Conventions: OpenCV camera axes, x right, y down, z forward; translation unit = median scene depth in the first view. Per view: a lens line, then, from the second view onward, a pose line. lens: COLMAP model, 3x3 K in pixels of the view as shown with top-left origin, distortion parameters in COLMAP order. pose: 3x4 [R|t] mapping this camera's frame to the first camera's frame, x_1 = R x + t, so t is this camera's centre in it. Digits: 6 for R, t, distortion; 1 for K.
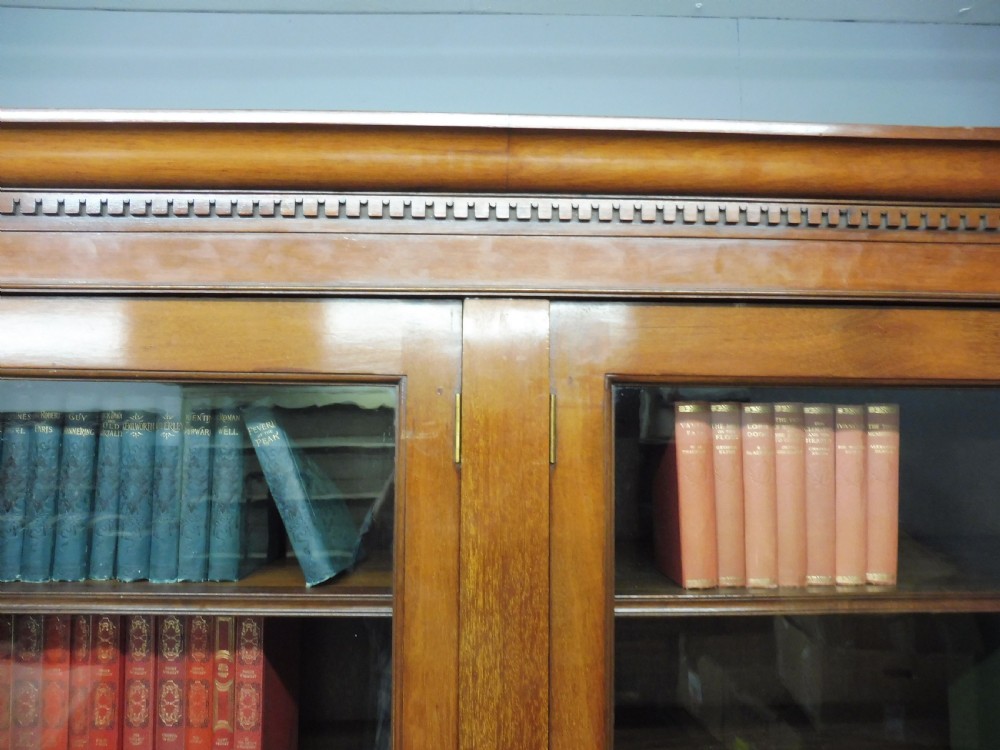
lens RADIAL K [[756.1, 0, 505.4], [0, 756.1, 377.0], [0, 0, 1]] dist [-0.068648, 0.002001]
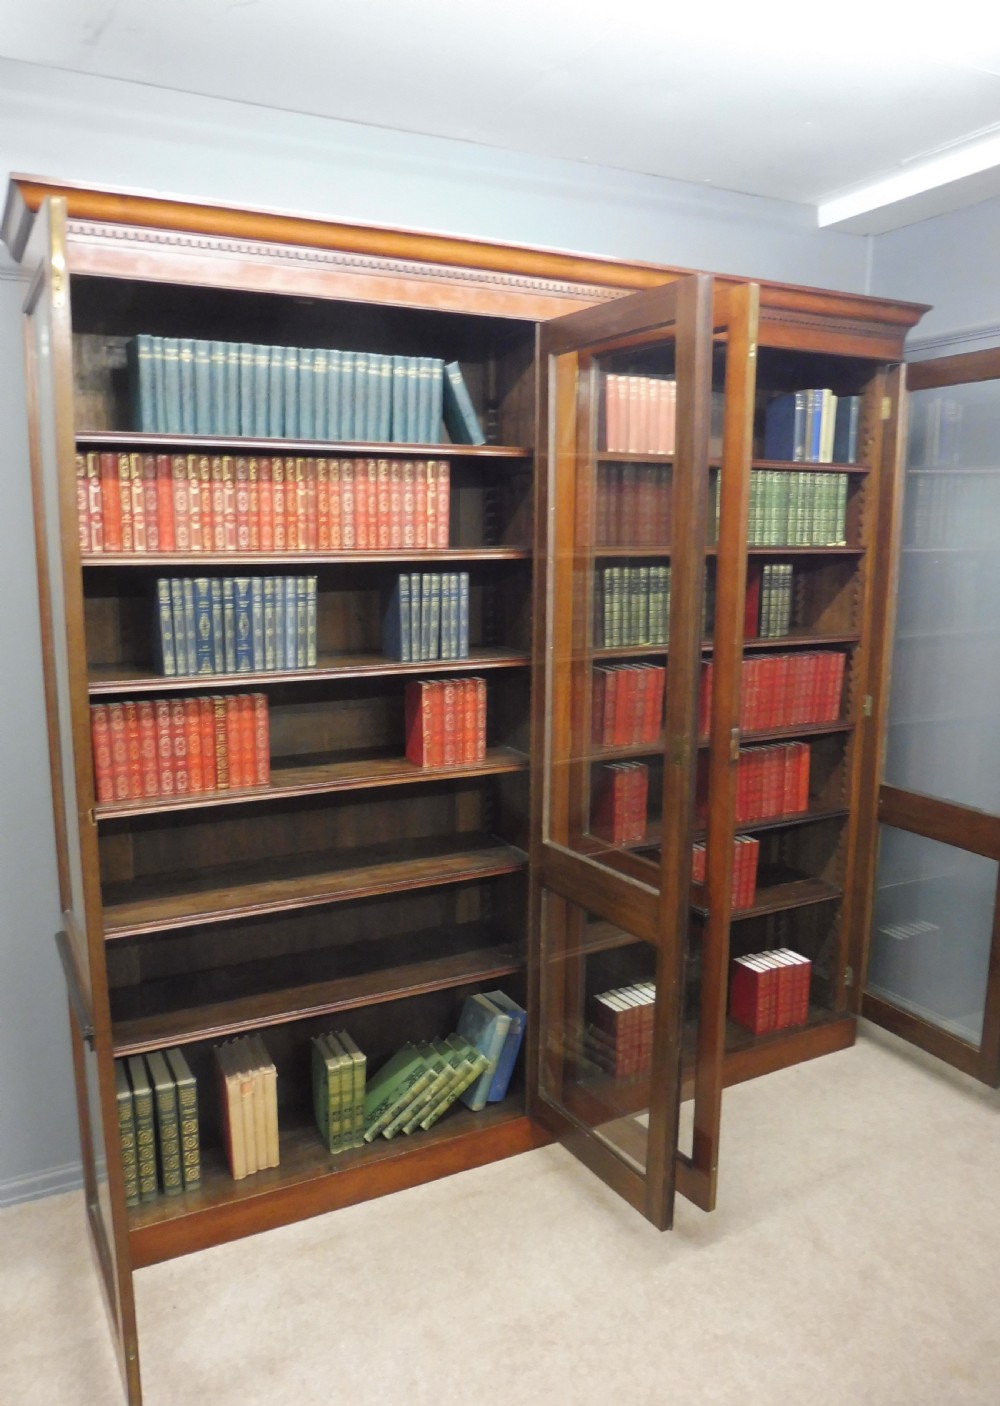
lens RADIAL K [[1022.2, 0, 473.7], [0, 1022.2, 709.1], [0, 0, 1]] dist [-0.043318, 0.008787]
pose [[0.905140, -0.078406, 0.417820, -1.754980], [-0.030527, 0.968319, 0.247842, 0.300814], [-0.424016, -0.237086, 0.874071, -2.104069]]
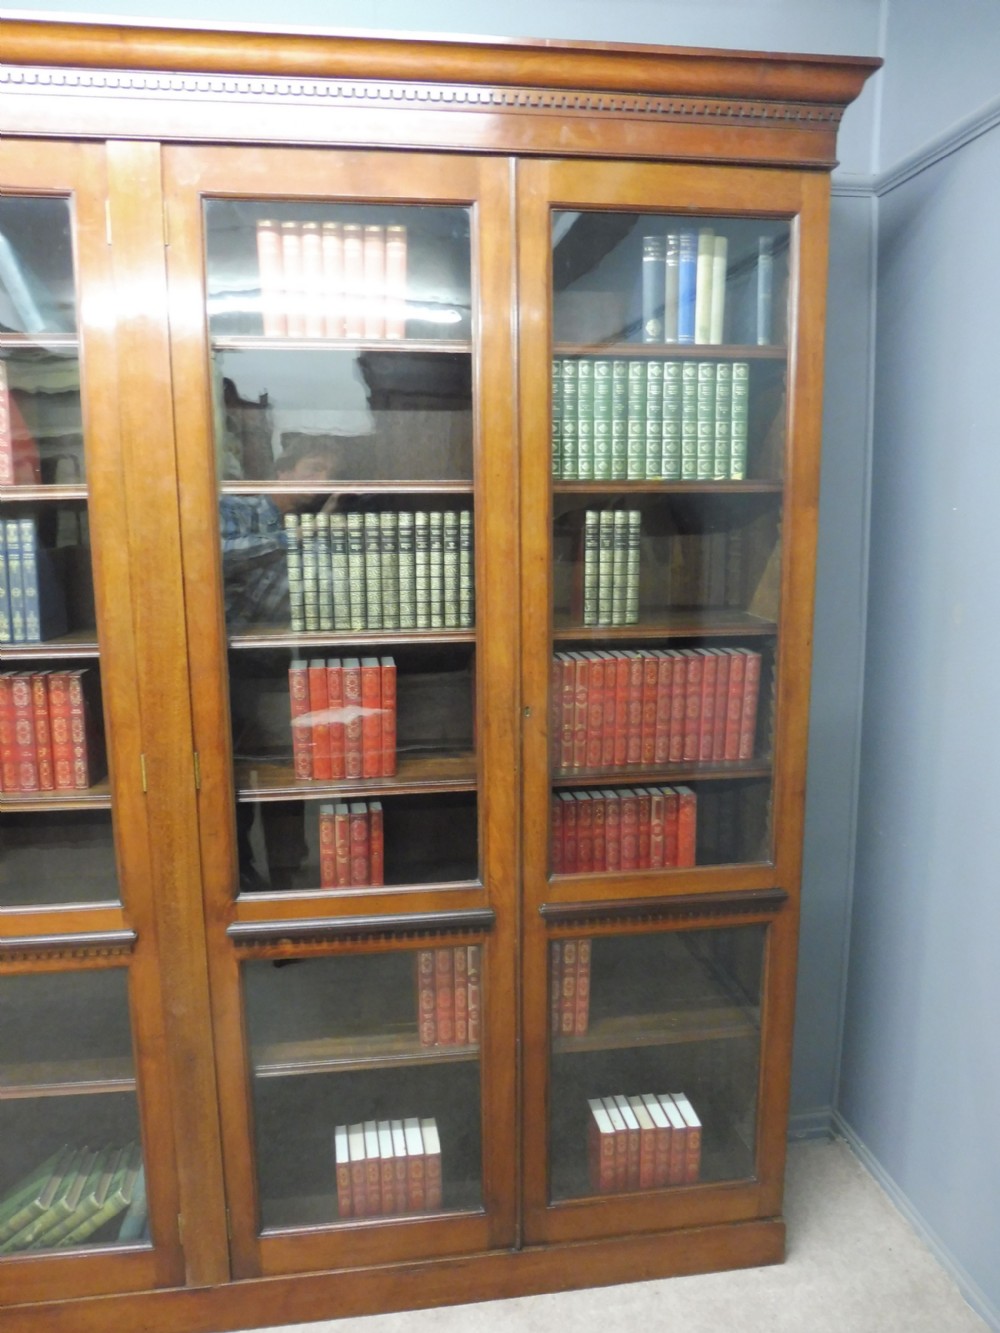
lens RADIAL K [[965.8, 0, 501.2], [0, 965.8, 670.1], [0, 0, 1]] dist [-0.051325, 0.019410]
pose [[0.994152, -0.030843, 0.103495, 0.542386], [0.004431, 0.969190, 0.246273, 0.503035], [-0.107902, -0.244374, 0.963659, -1.339449]]
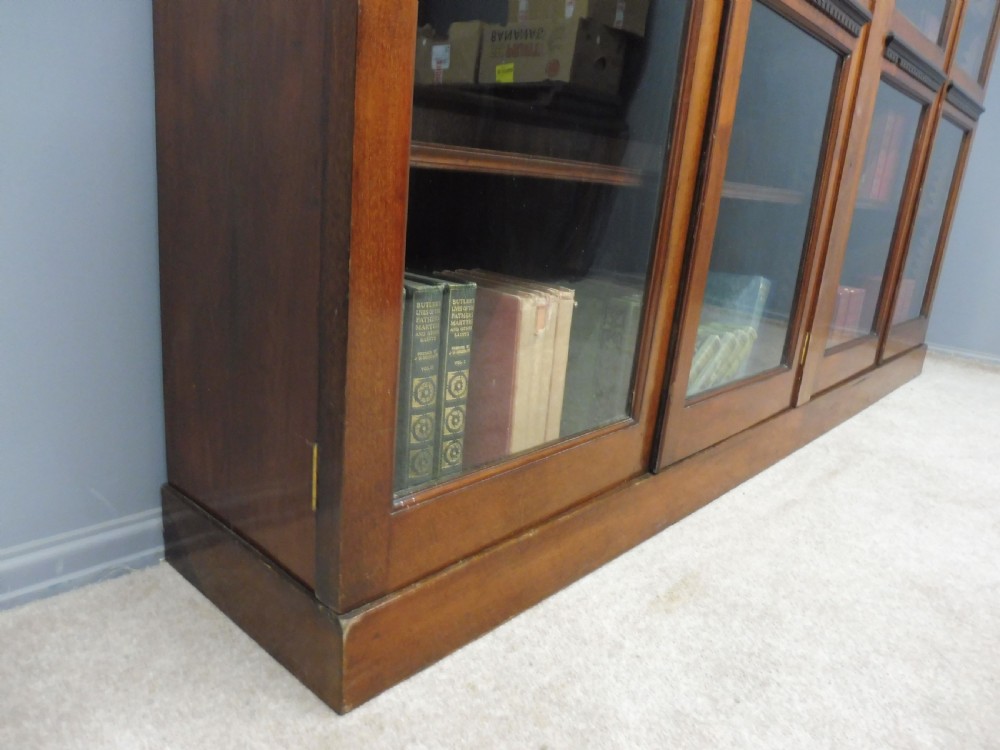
lens RADIAL K [[724.6, 0, 502.8], [0, 724.6, 376.7], [0, 0, 1]] dist [-0.051325, 0.019410]
pose [[0.691532, -0.140551, 0.708540, -2.063111], [-0.142477, 0.935078, 0.324545, 2.077180], [-0.708155, -0.325384, 0.626611, 0.099603]]
